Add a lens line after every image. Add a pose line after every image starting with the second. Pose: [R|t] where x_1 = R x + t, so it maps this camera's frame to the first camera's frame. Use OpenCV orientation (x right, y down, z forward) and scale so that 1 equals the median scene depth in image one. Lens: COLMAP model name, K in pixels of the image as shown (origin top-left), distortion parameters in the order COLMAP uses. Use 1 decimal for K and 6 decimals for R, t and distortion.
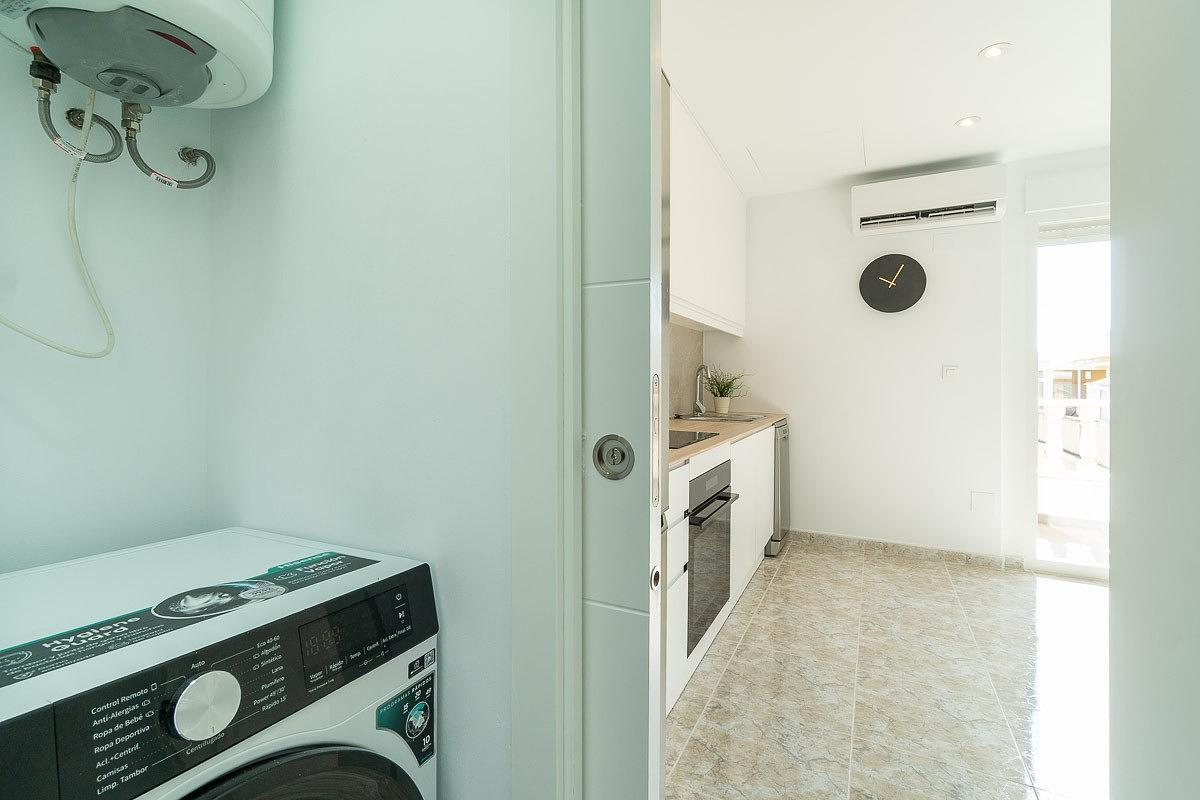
lens RADIAL K [[544.3, 0, 605.6], [0, 544.3, 372.2], [0, 0, 1]] dist [-0.001952, -0.000095]
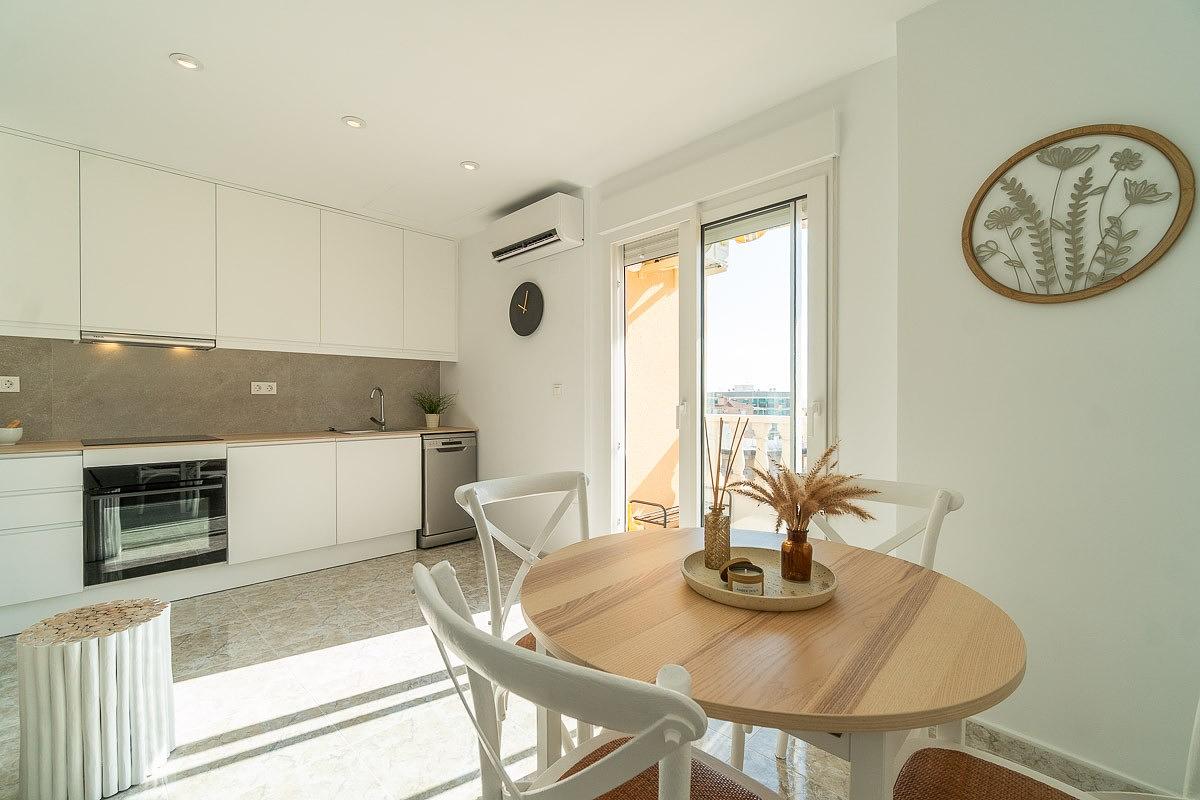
lens RADIAL K [[525.5, 0, 585.0], [0, 525.5, 398.0], [0, 0, 1]] dist [-0.003270, 0.000093]
pose [[0.945444, -0.010687, -0.325610, 1.026532], [0.014049, 0.999870, 0.007976, 0.008316], [0.325482, -0.012115, 0.945471, 0.044728]]
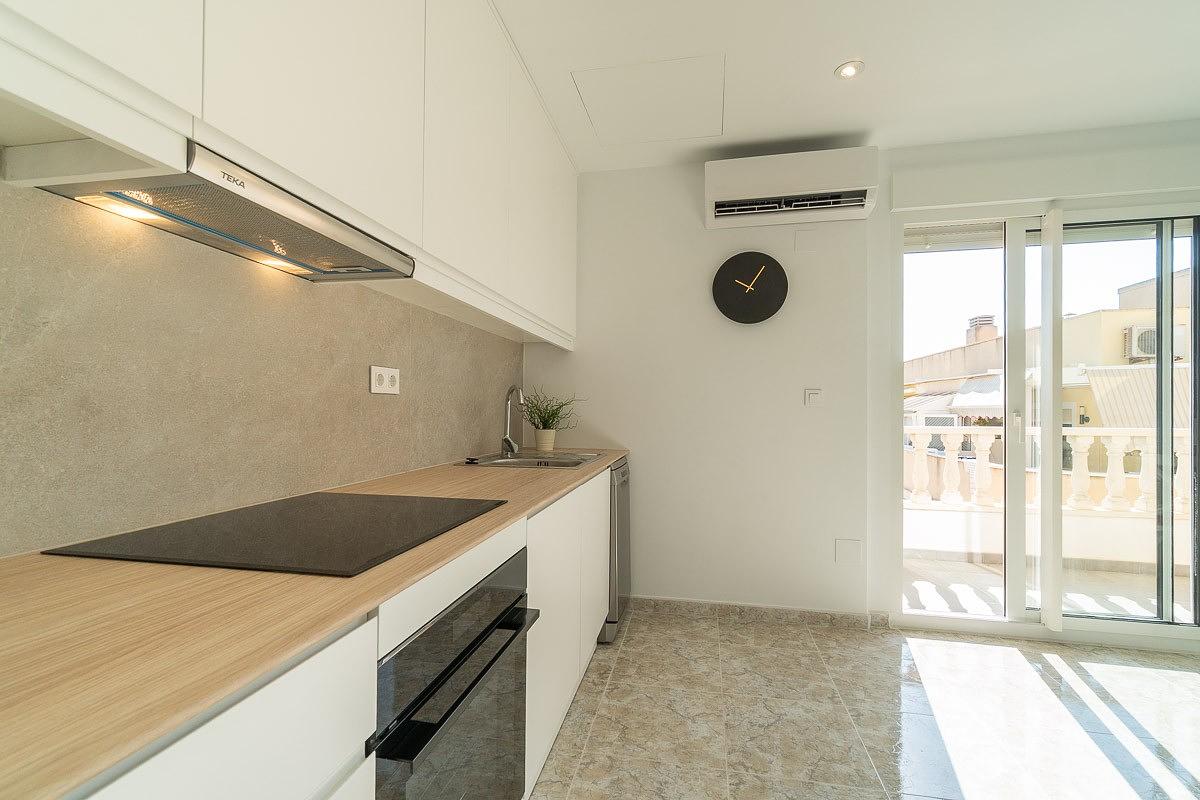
lens RADIAL K [[526.2, 0, 605.0], [0, 526.2, 402.4], [0, 0, 1]] dist [-0.010300, -0.000210]
pose [[0.962768, 0.000380, 0.270330, 0.110360], [-0.001564, 0.999990, 0.004165, 0.006046], [-0.270326, -0.004433, 0.962759, 0.314693]]
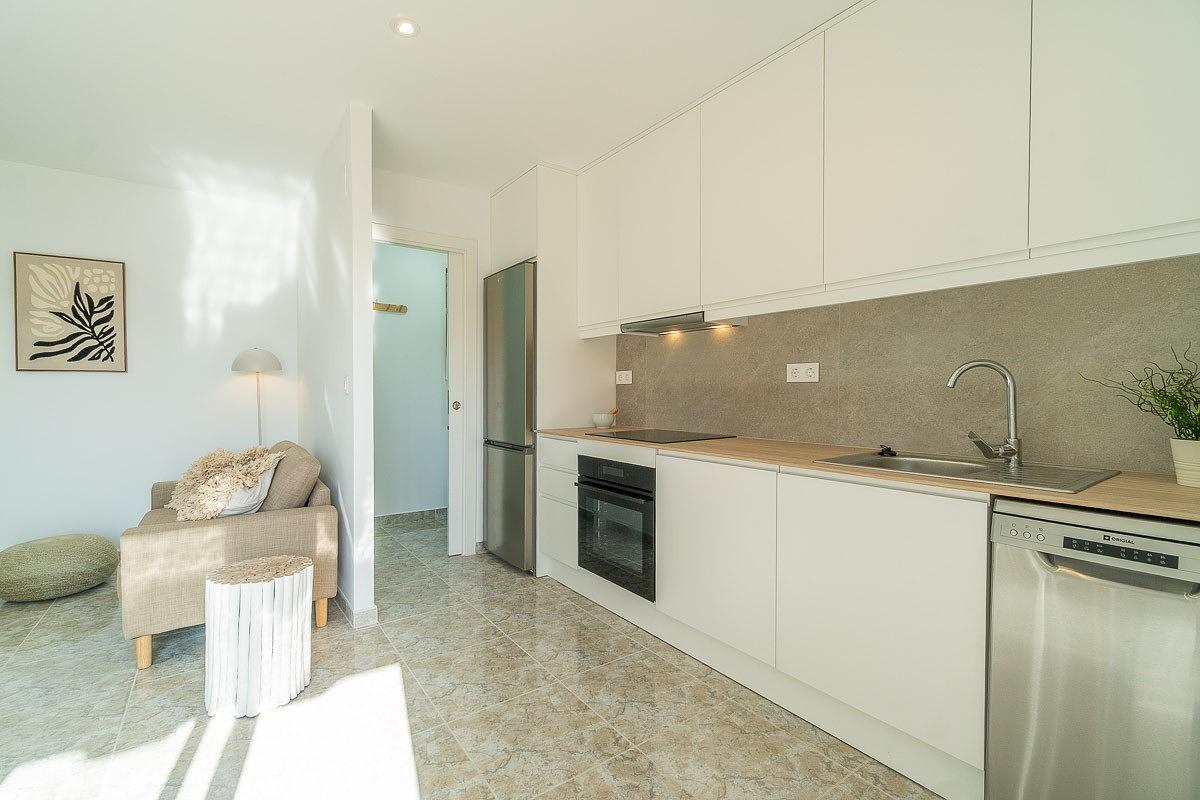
lens RADIAL K [[525.5, 0, 585.0], [0, 525.5, 398.0], [0, 0, 1]] dist [-0.003270, 0.000093]
pose [[-0.483743, 0.003883, -0.875201, 0.793291], [0.008395, 0.999965, -0.000204, 0.018552], [0.875170, -0.007446, -0.483759, 0.940813]]
